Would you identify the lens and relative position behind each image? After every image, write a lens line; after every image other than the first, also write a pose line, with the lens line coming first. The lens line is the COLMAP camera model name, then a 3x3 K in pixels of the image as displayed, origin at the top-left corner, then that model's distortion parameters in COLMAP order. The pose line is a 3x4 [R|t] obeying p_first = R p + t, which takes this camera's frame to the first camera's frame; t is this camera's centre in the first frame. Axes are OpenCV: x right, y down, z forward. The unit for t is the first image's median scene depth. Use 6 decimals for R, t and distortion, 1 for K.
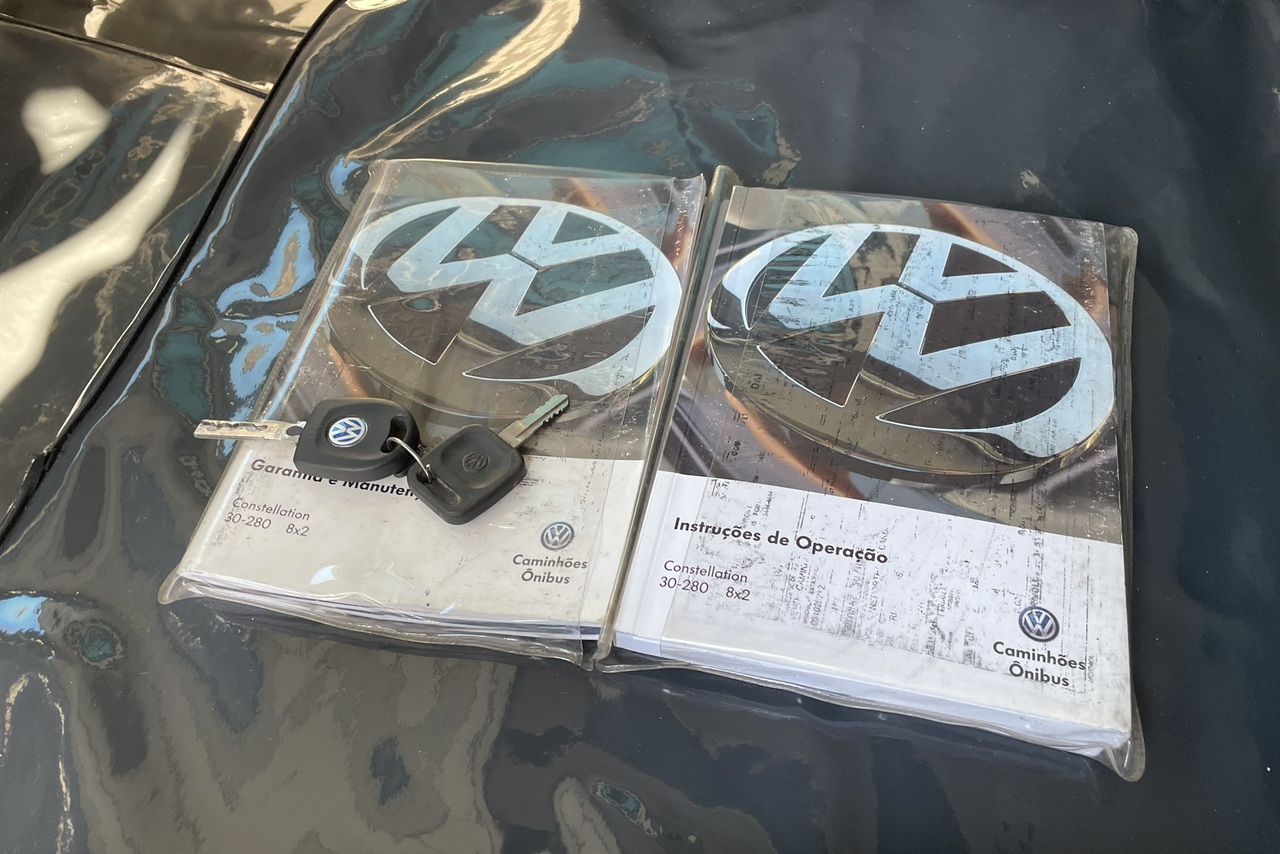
lens RADIAL K [[979.6, 0, 640.0], [0, 979.6, 427.0], [0, 0, 1]] dist [0.092917, -0.109370]
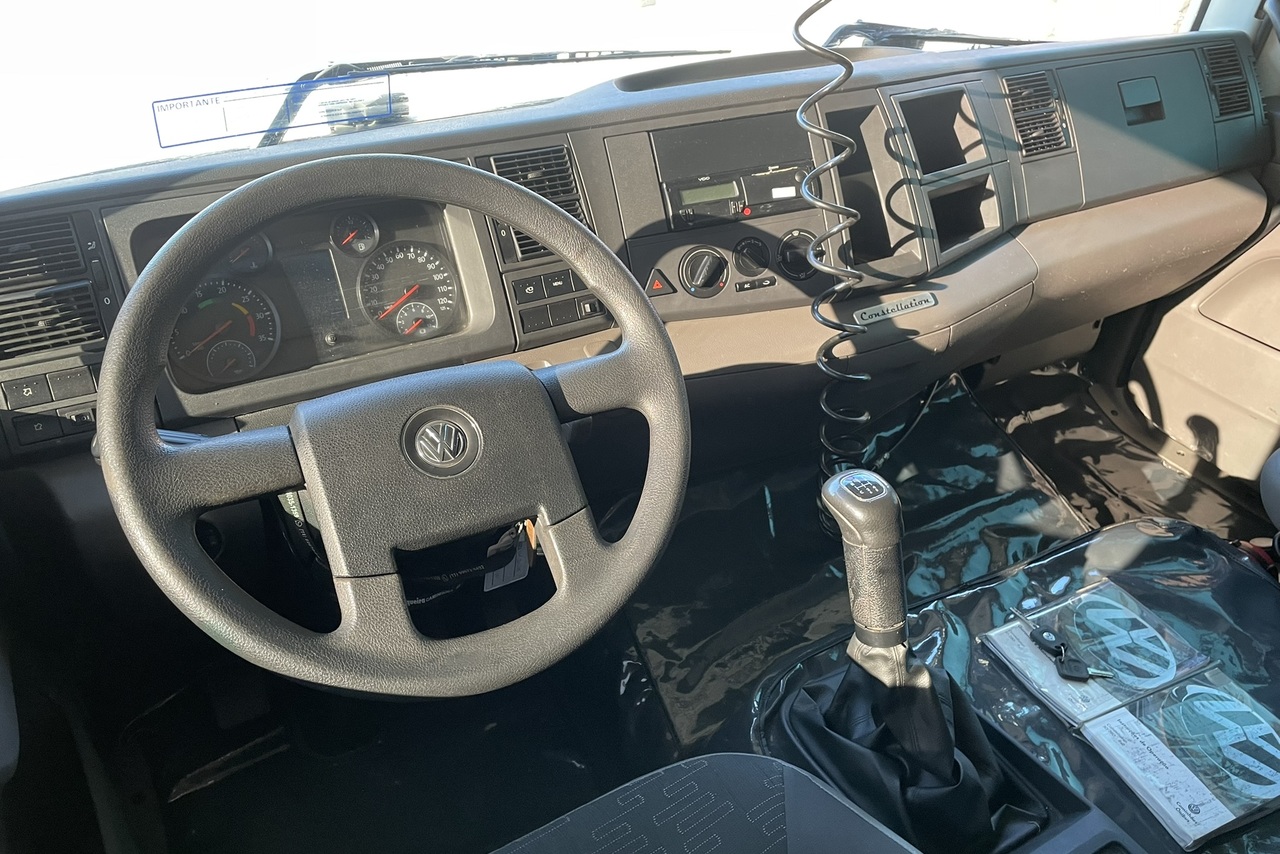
lens RADIAL K [[979.6, 0, 640.0], [0, 979.6, 427.0], [0, 0, 1]] dist [0.092917, -0.109370]
pose [[0.605971, 0.533309, -0.590238, 0.464199], [-0.682673, 0.729533, -0.041702, 0.554901], [0.408358, 0.428210, 0.806151, -2.527801]]
